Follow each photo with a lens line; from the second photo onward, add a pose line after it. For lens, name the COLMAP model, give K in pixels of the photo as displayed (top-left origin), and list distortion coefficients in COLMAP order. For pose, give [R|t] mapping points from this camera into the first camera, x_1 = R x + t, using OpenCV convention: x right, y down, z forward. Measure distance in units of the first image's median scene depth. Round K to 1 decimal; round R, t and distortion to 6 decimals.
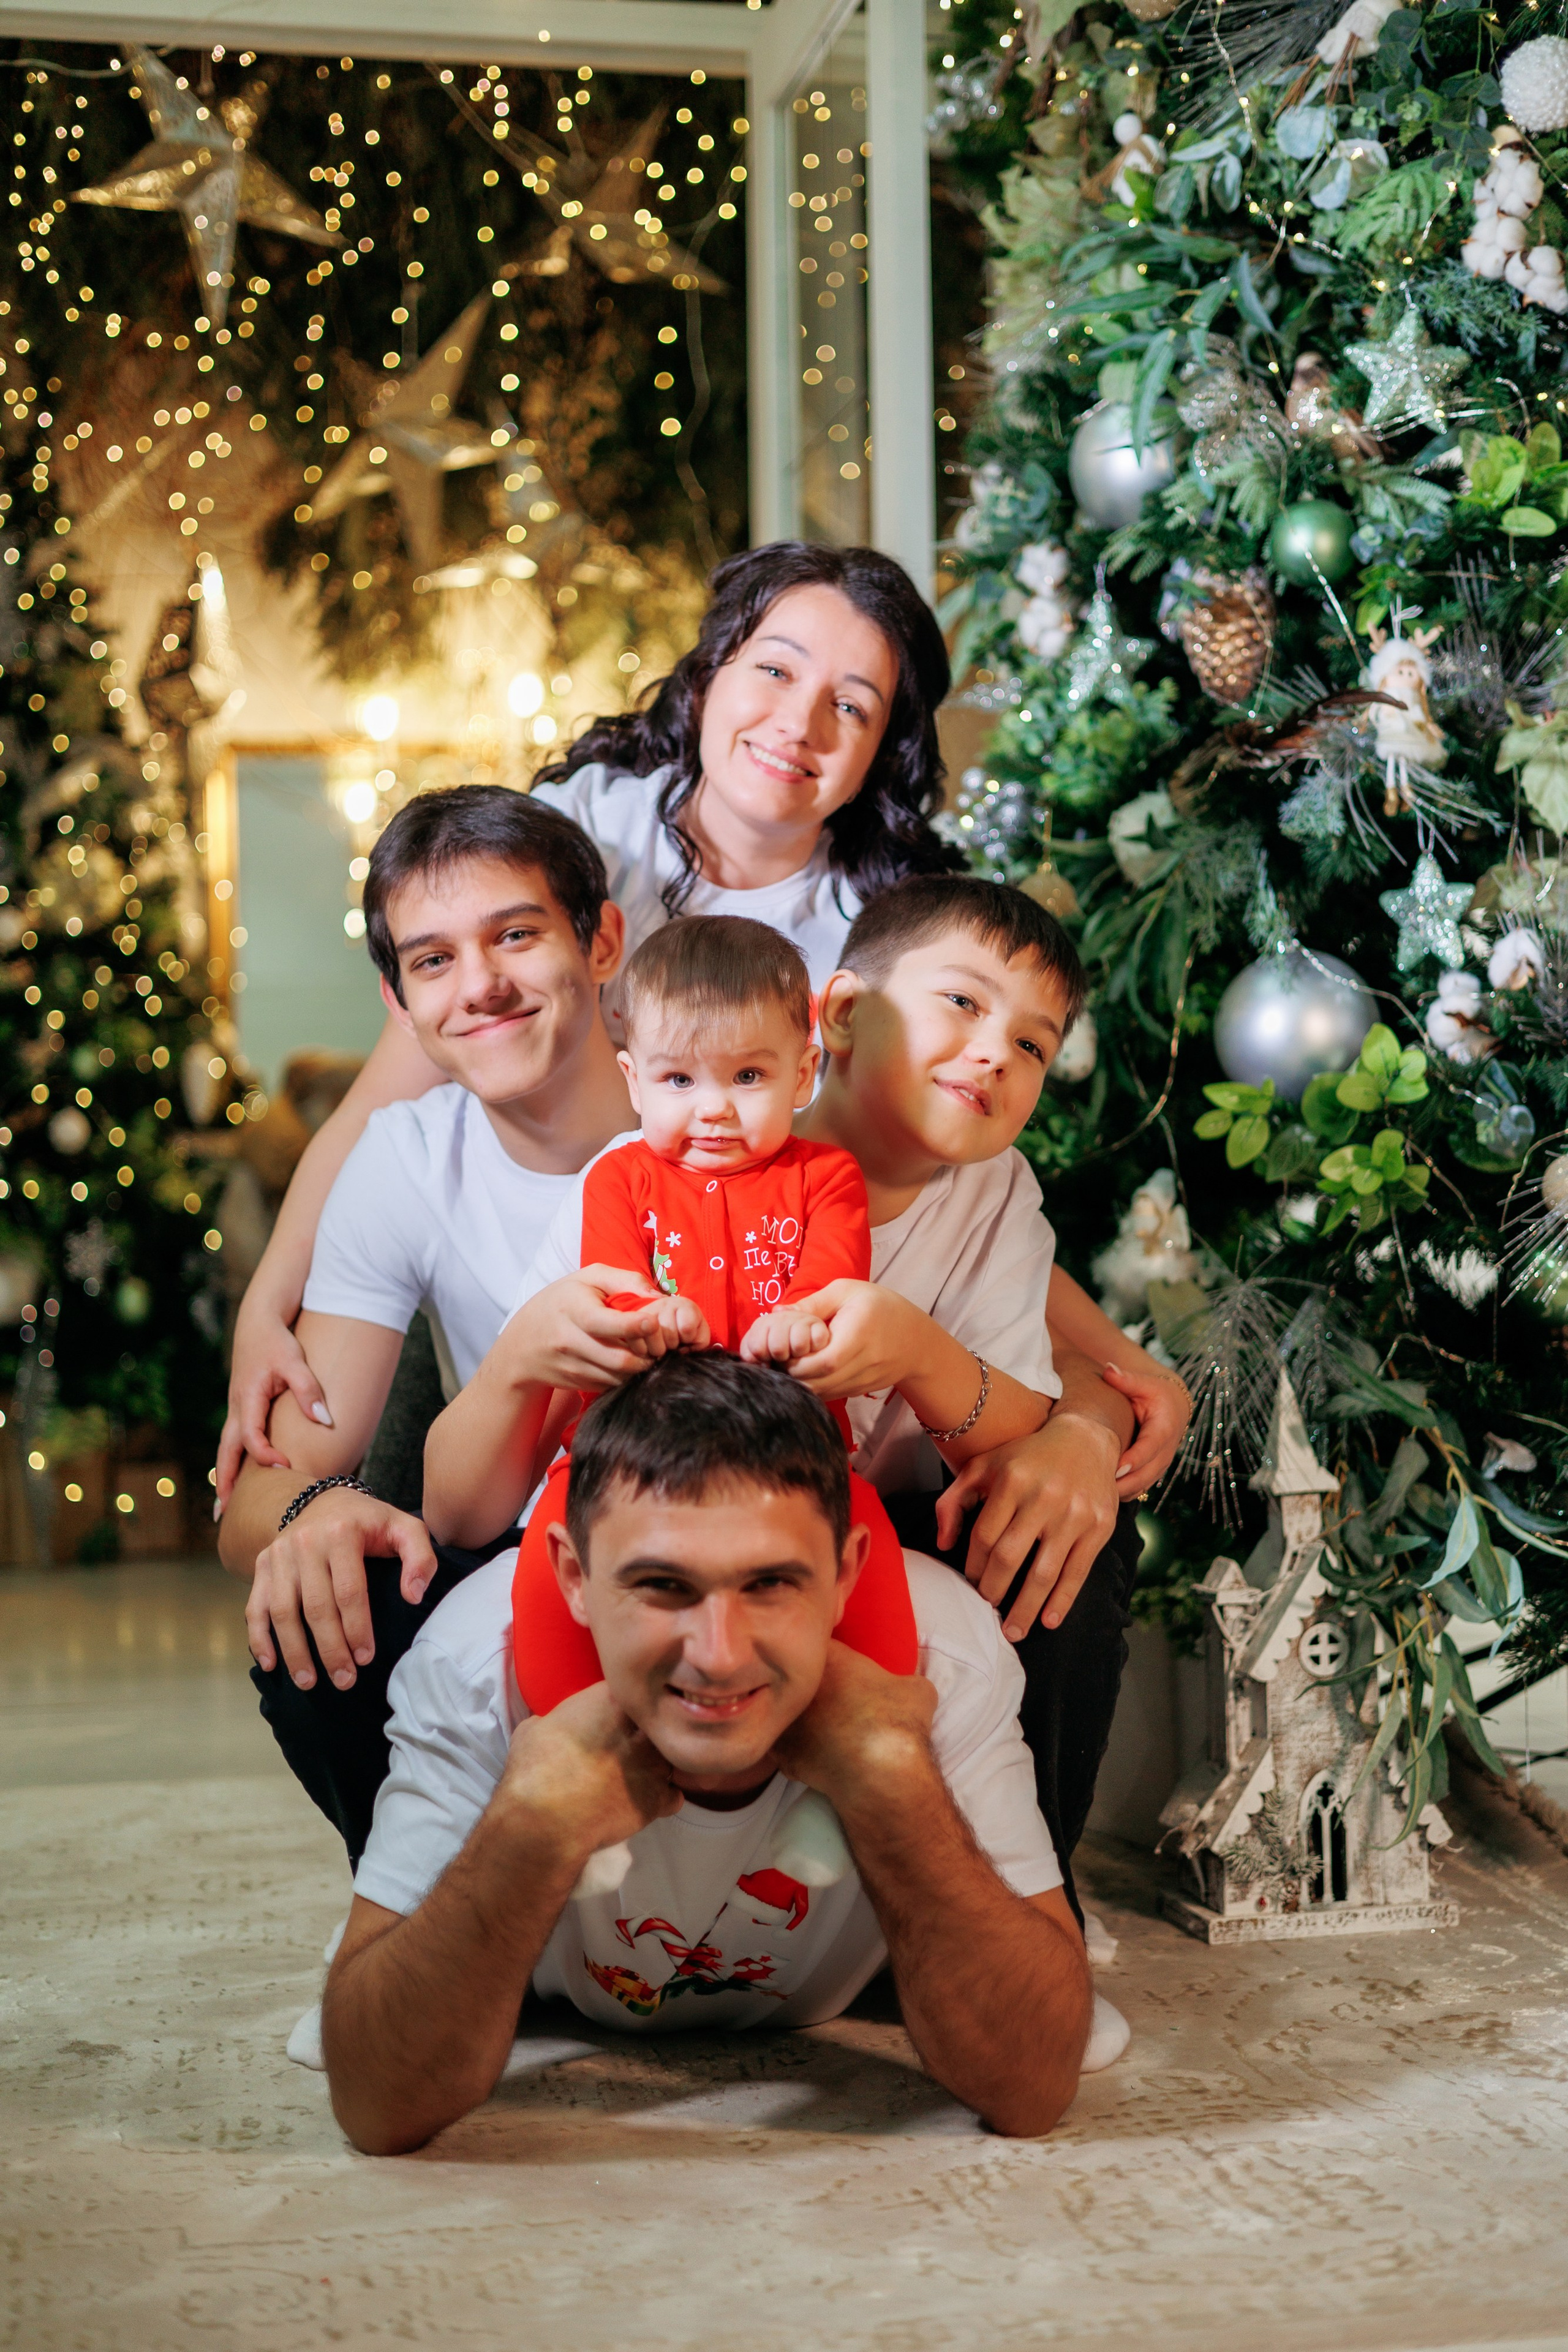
lens RADIAL K [[3342.7, 0, 805.1], [0, 3342.7, 1146.5], [0, 0, 1]] dist [0.019751, -0.028498]
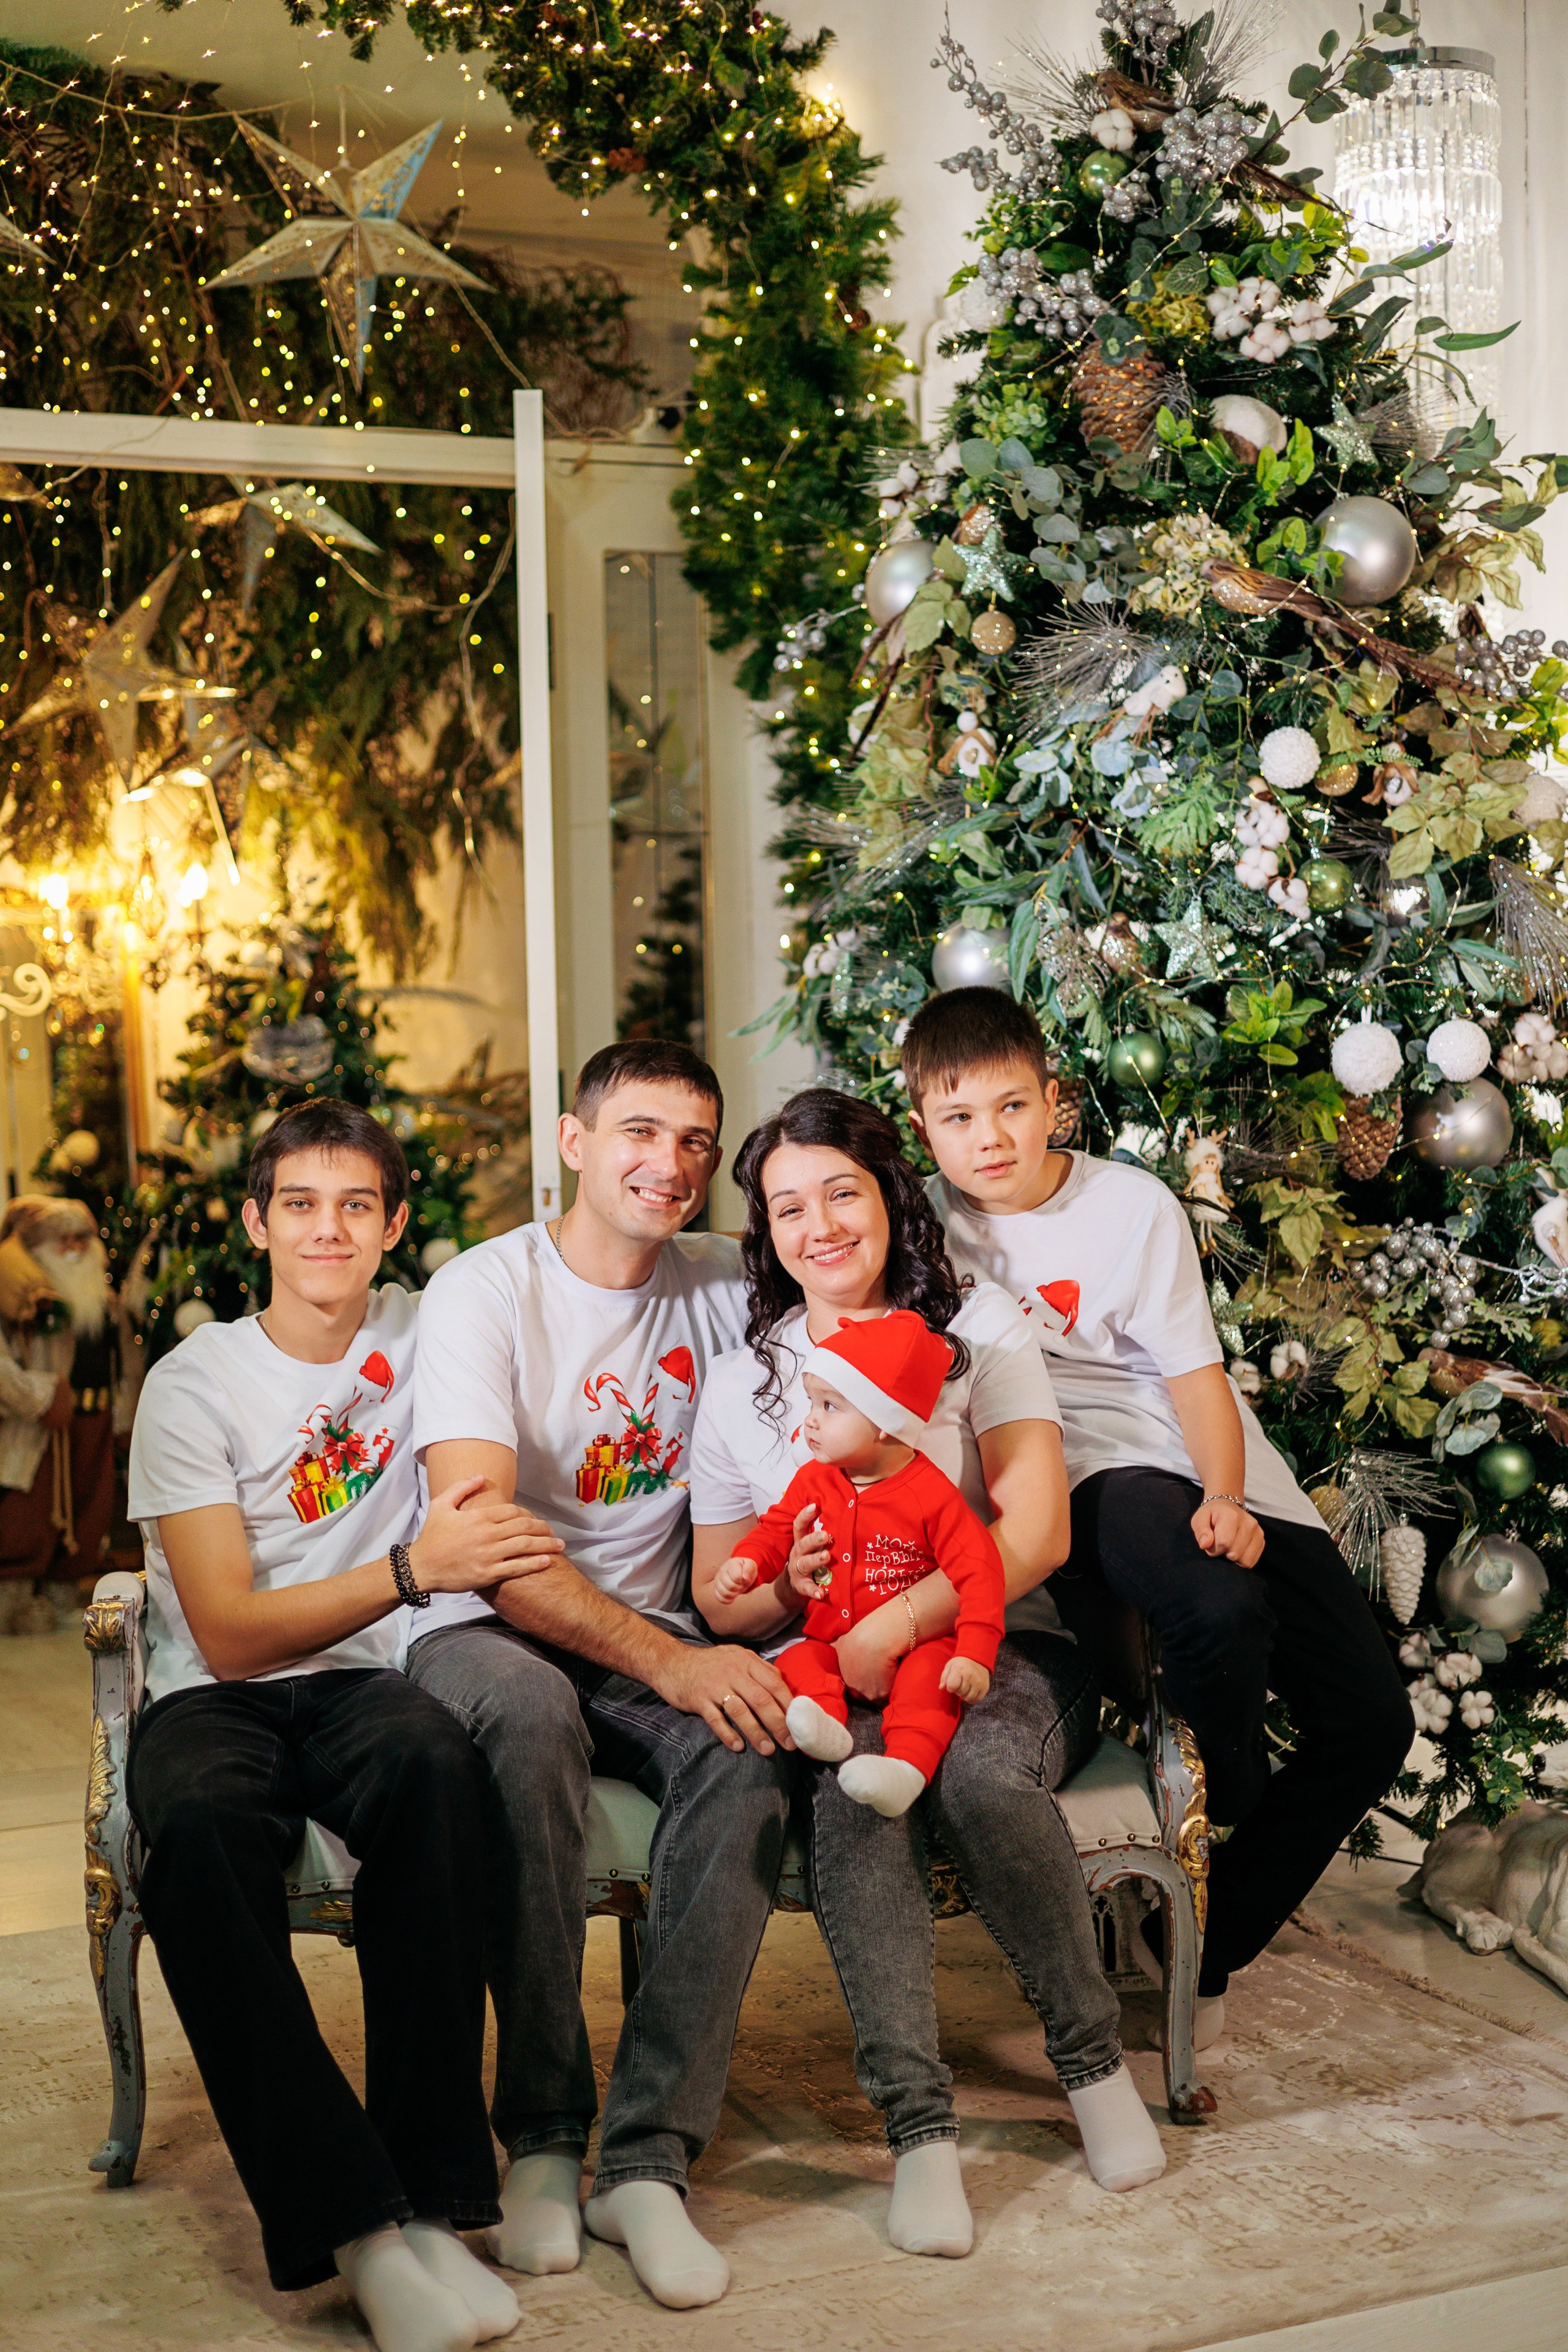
lens RADIAL K [[3341.8, 0, 784.0], [0, 3341.8, 1176.0], [0, 0, 1]] dist [-0.003078, 0.081275]
pose [[0.966589, -0.020282, 0.255529, -0.371715], [0.001715, 0.997354, 0.072675, -0.233623], [-0.256327, -0.069809, 0.964066, -0.383158]]
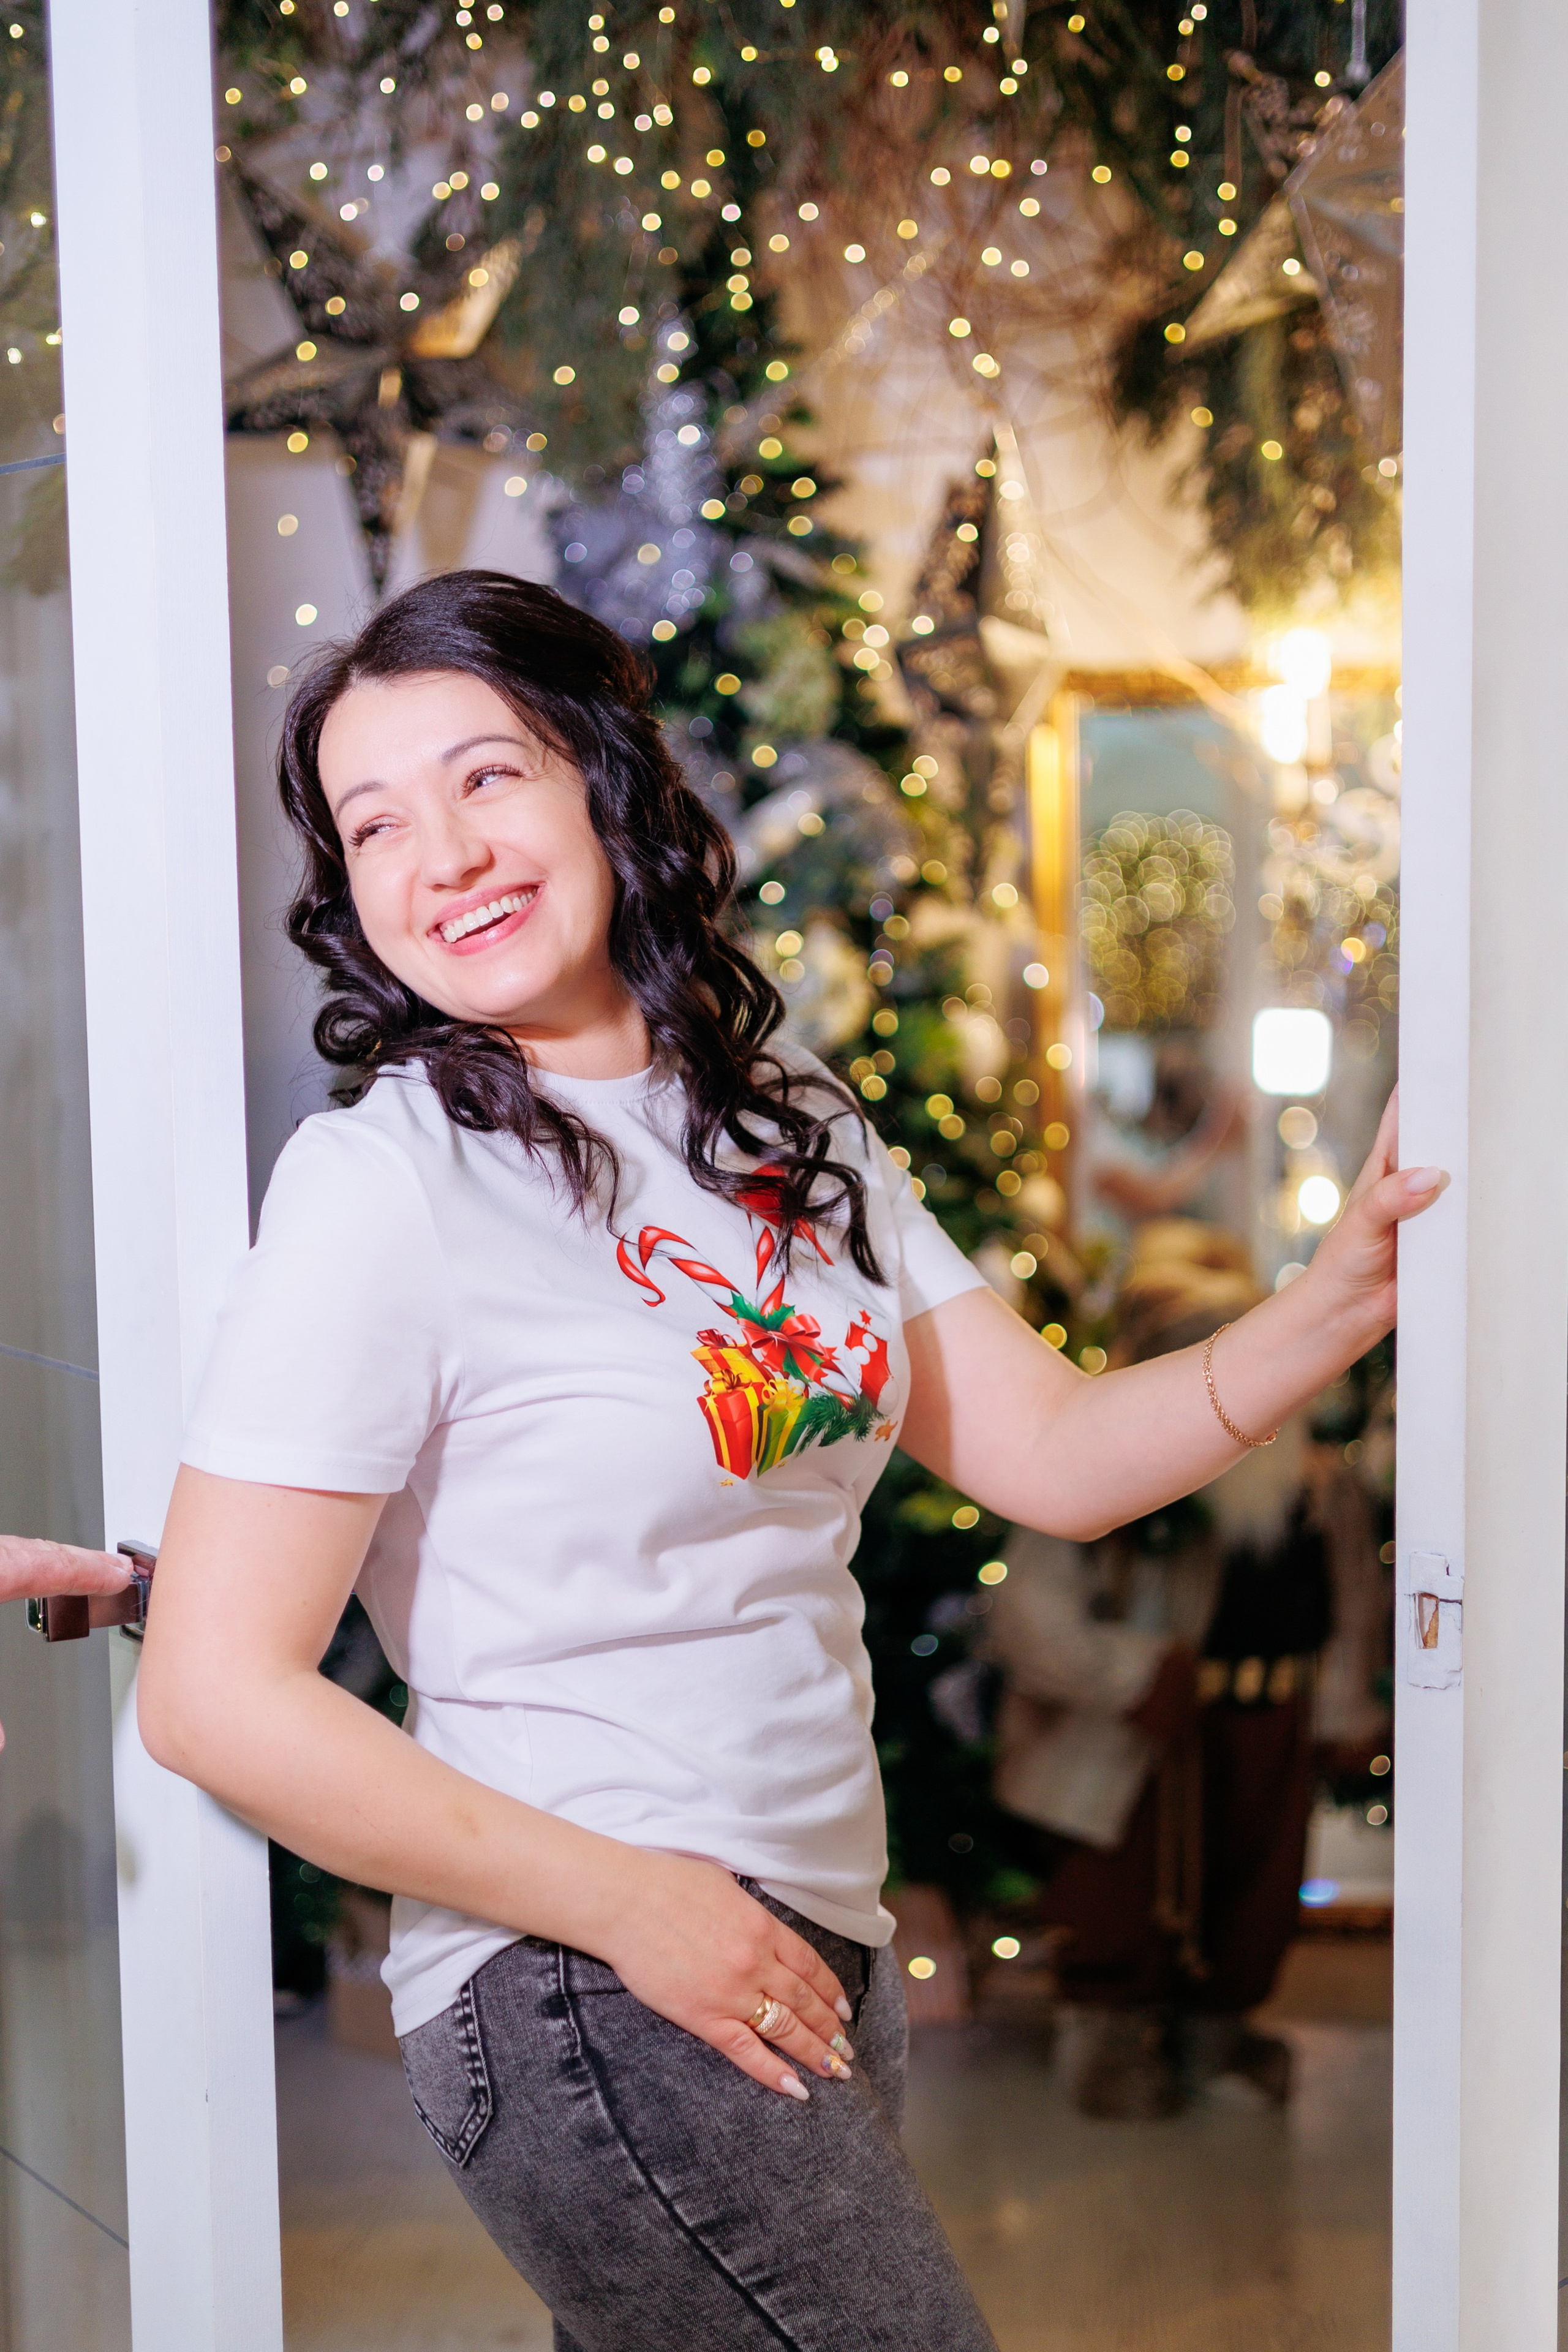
lens RADIAL K [[3652.0, 0, 784.0], [0, 3652.0, 1176.0], [0, 0, 1]] dist [0.008765, -0.016927]
pose [[0.957671, 0.038199, -0.285319, -0.054336], [0.000726, 0.990833, 0.135092, -0.258003], [0.287864, -0.129581, 0.948864, 0.705453]]
